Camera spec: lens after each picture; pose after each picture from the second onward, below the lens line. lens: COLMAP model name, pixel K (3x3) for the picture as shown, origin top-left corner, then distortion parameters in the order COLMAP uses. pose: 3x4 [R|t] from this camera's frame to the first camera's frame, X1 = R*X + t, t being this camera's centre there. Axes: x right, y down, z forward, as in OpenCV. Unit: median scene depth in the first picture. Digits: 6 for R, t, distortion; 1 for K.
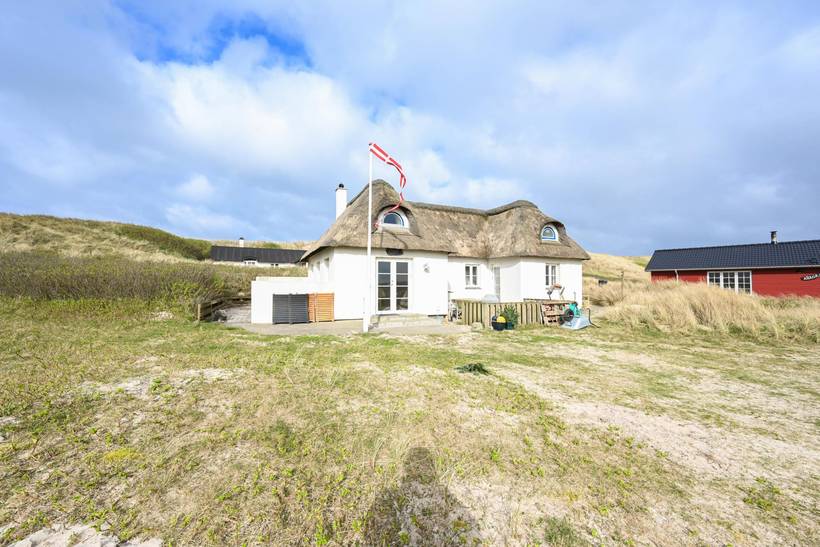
lens RADIAL K [[311.1, 0, 412.8], [0, 311.1, 280.3], [0, 0, 1]] dist [0.000629, 0.000035]
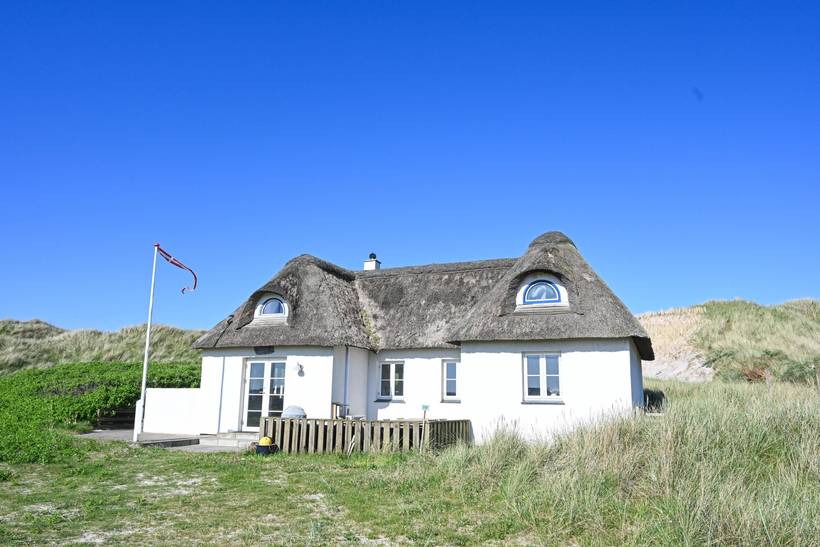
lens RADIAL K [[587.7, 0, 416.1], [0, 587.7, 299.2], [0, 0, 1]] dist [0.002748, 0.000952]
pose [[0.694692, -0.113570, -0.710285, 1.061633], [-0.001888, 0.987166, -0.159688, 0.014661], [0.719305, 0.112275, 0.685561, 0.209845]]
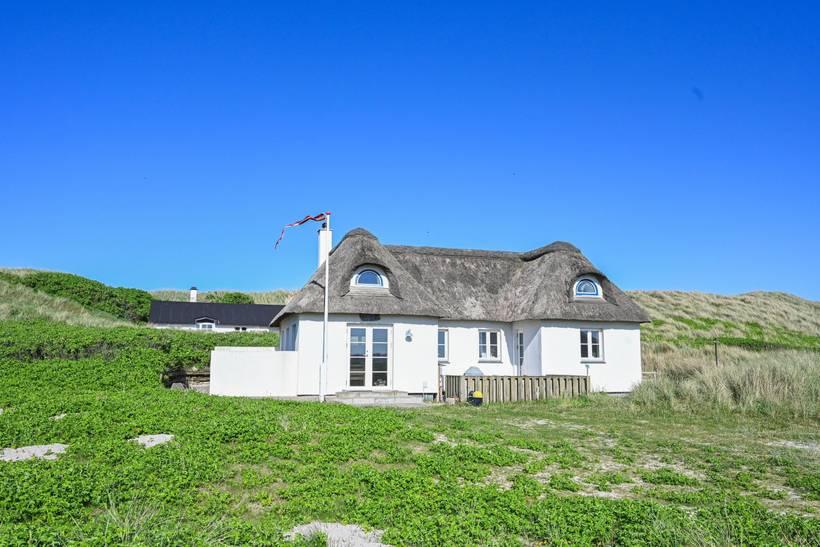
lens RADIAL K [[587.7, 0, 416.1], [0, 587.7, 299.2], [0, 0, 1]] dist [0.002748, 0.000952]
pose [[0.991212, -0.011475, -0.131787, 0.234659], [-0.000873, 0.995641, -0.093261, 0.008677], [0.132282, 0.092556, 0.986881, -0.484679]]
